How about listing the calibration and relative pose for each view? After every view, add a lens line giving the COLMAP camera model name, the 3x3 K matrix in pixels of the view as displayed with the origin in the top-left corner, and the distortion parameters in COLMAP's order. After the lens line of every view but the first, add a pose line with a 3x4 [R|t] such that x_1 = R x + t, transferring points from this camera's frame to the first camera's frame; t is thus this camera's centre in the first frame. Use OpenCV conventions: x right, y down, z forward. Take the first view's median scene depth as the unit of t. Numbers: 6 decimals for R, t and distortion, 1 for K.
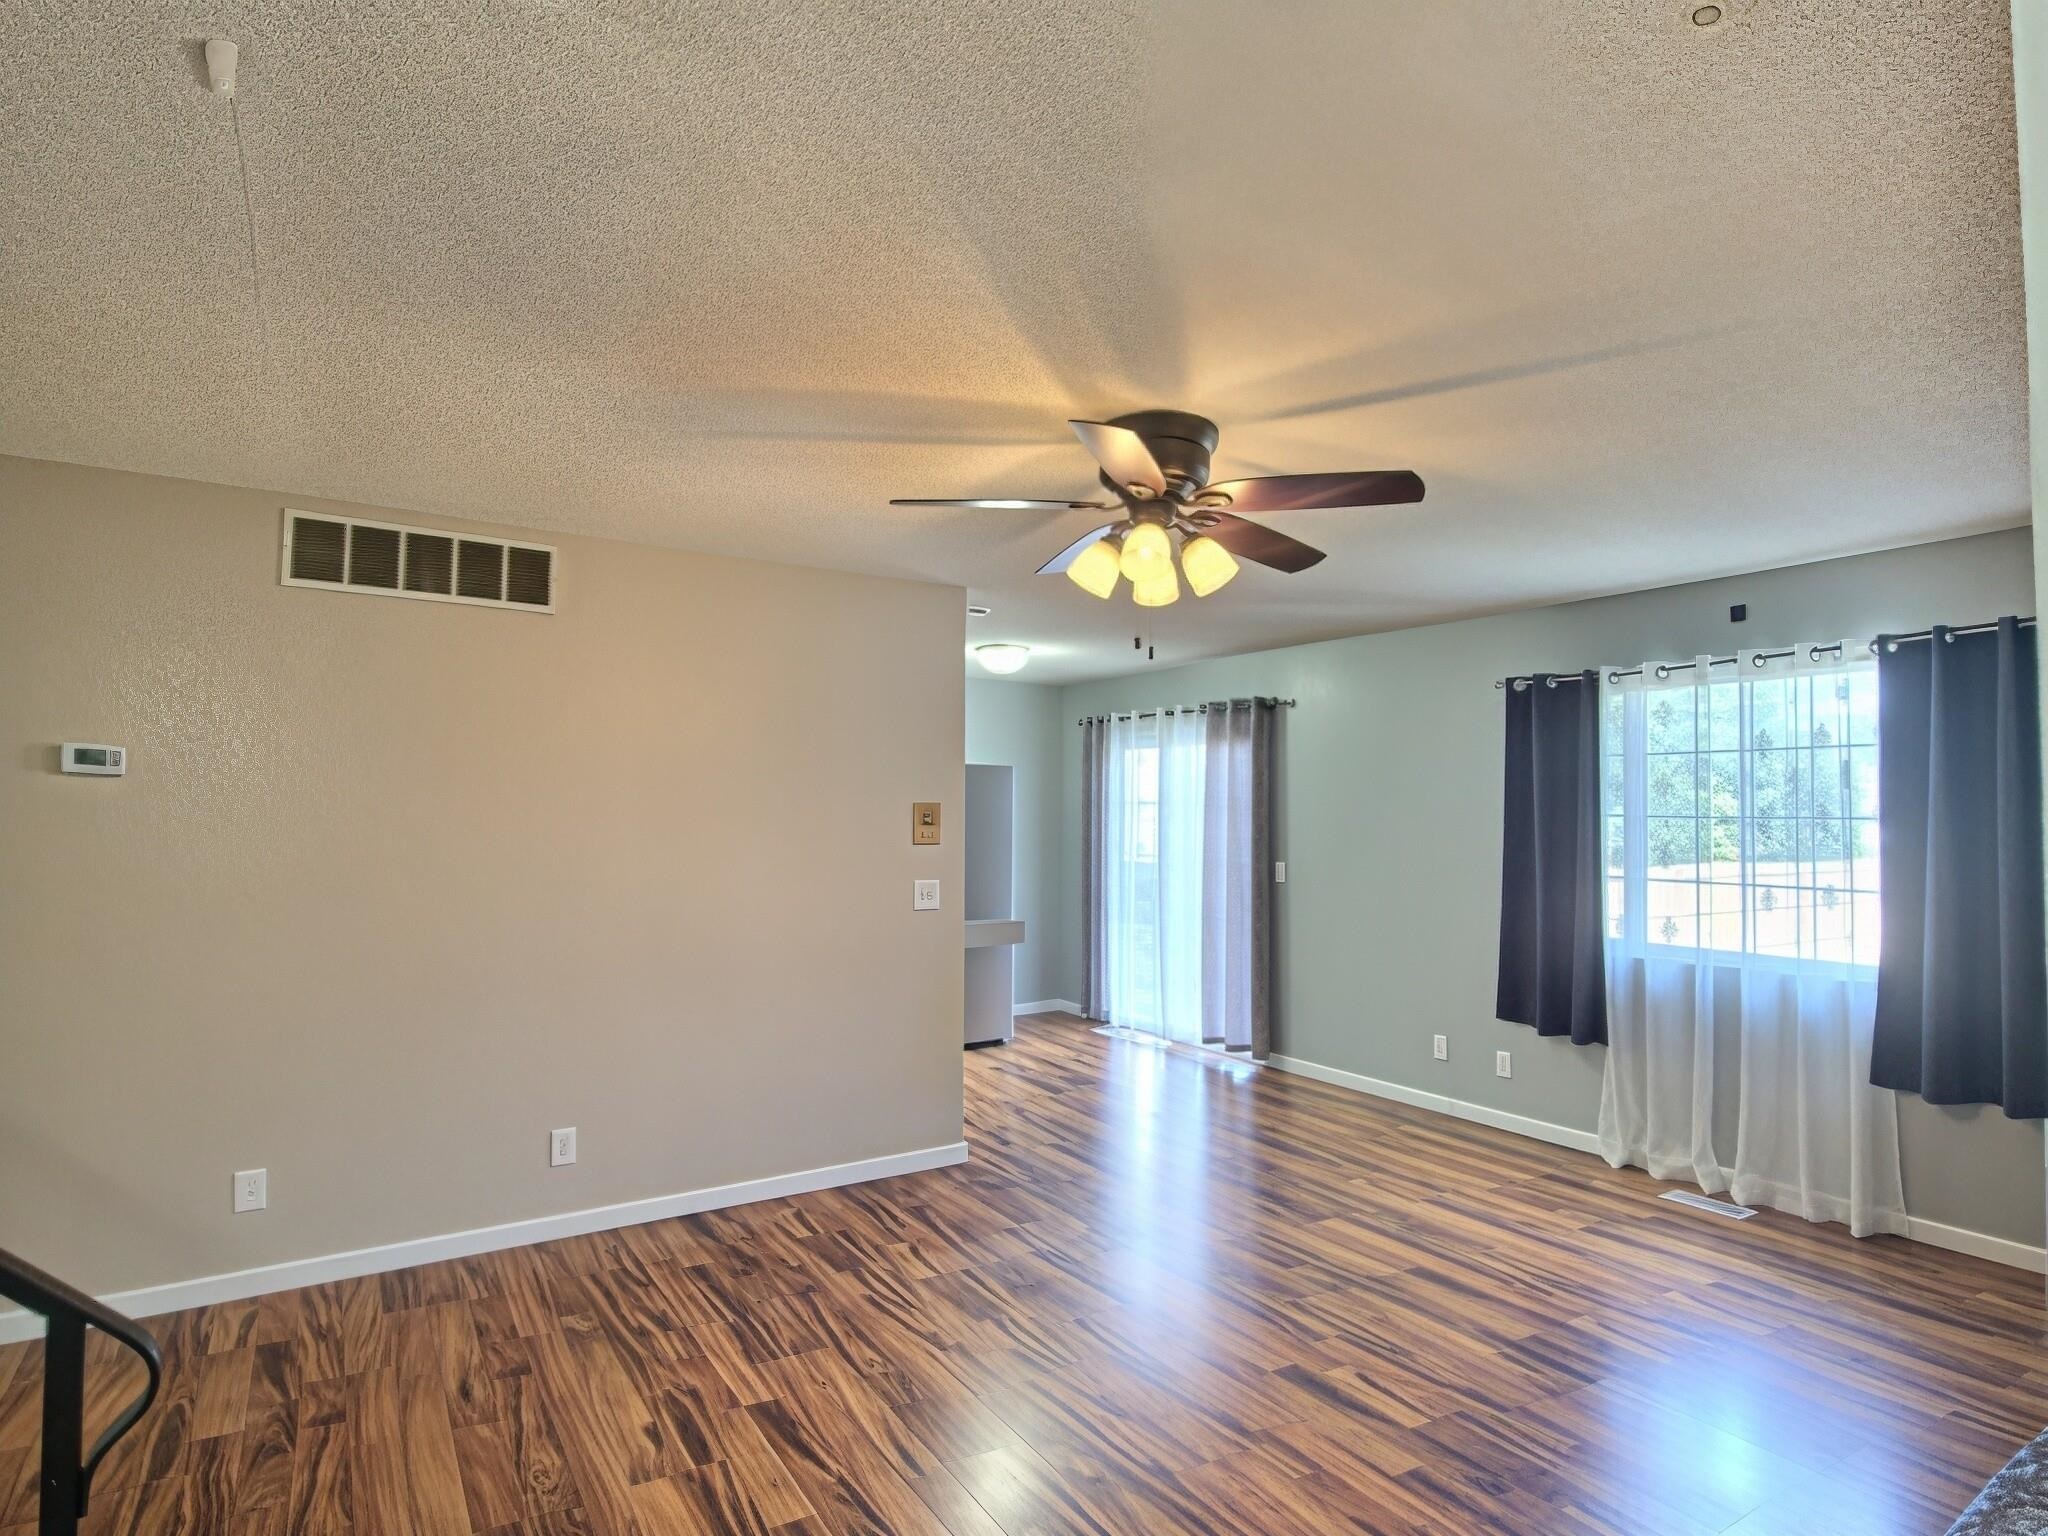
lens RADIAL K [[1085.7, 0, 1024.0], [0, 1085.7, 768.0], [0, 0, 1]] dist [-0.000243, -0.000110]
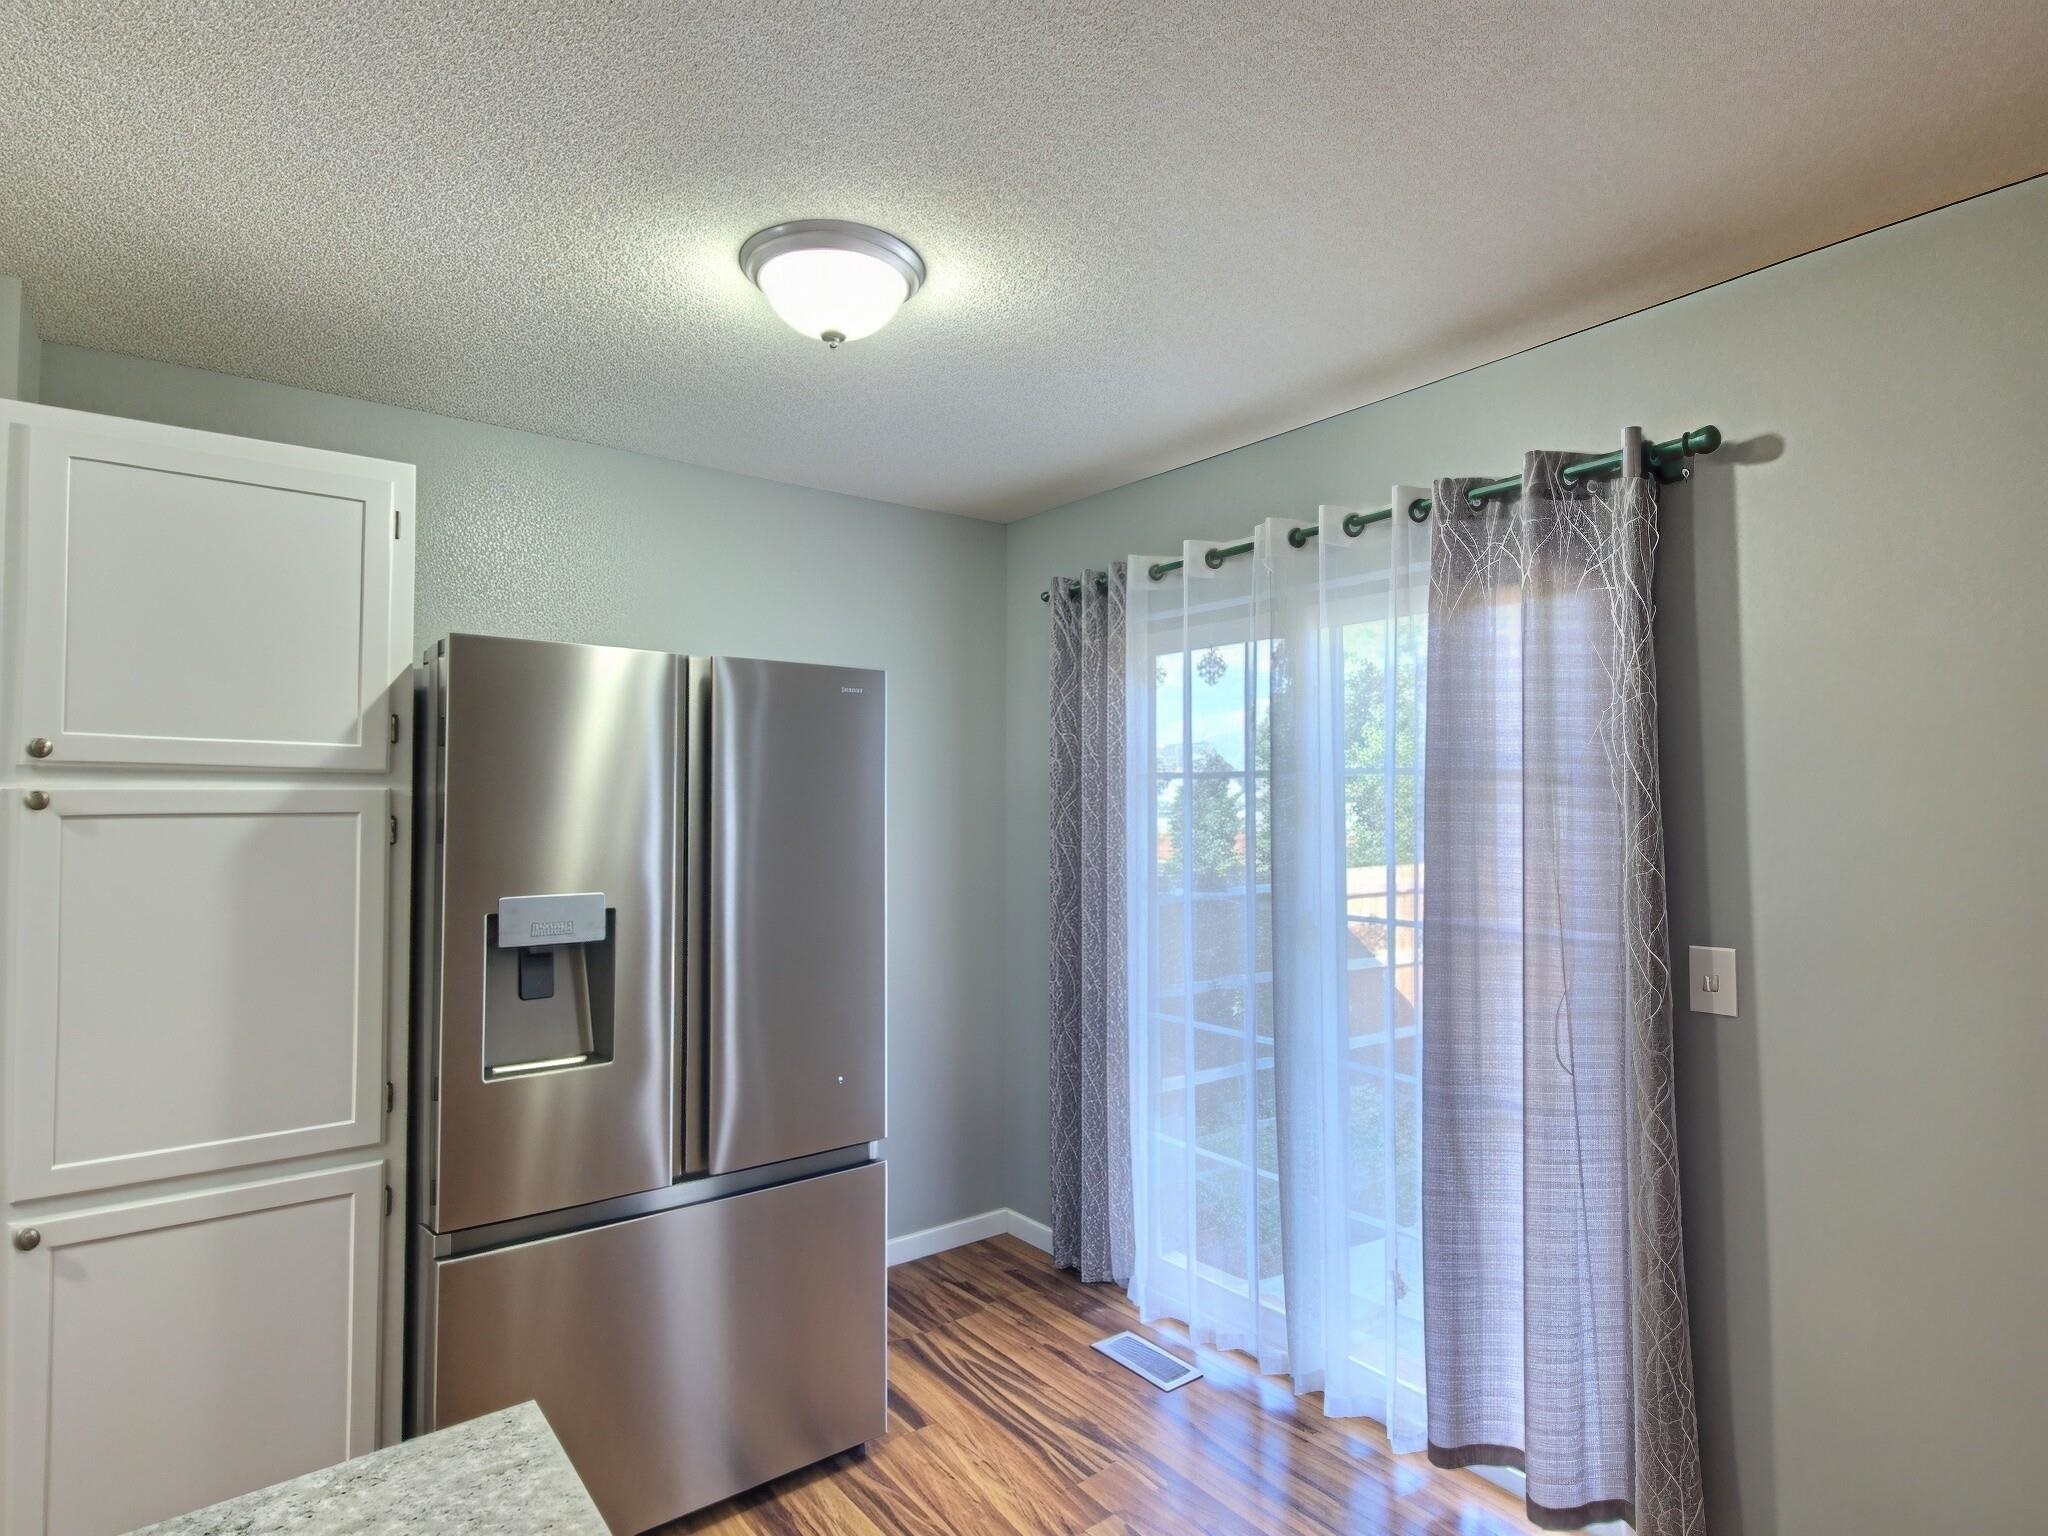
lens RADIAL K [[1085.7, 0, 1024.0], [0, 1085.7, 768.0], [0, 0, 1]] dist [-0.000243, -0.000110]
pose [[0.996388, -0.003637, 0.084839, 0.003615], [0.002684, 0.999932, 0.011337, 0.028558], [-0.084874, -0.011069, 0.996330, 0.681343]]
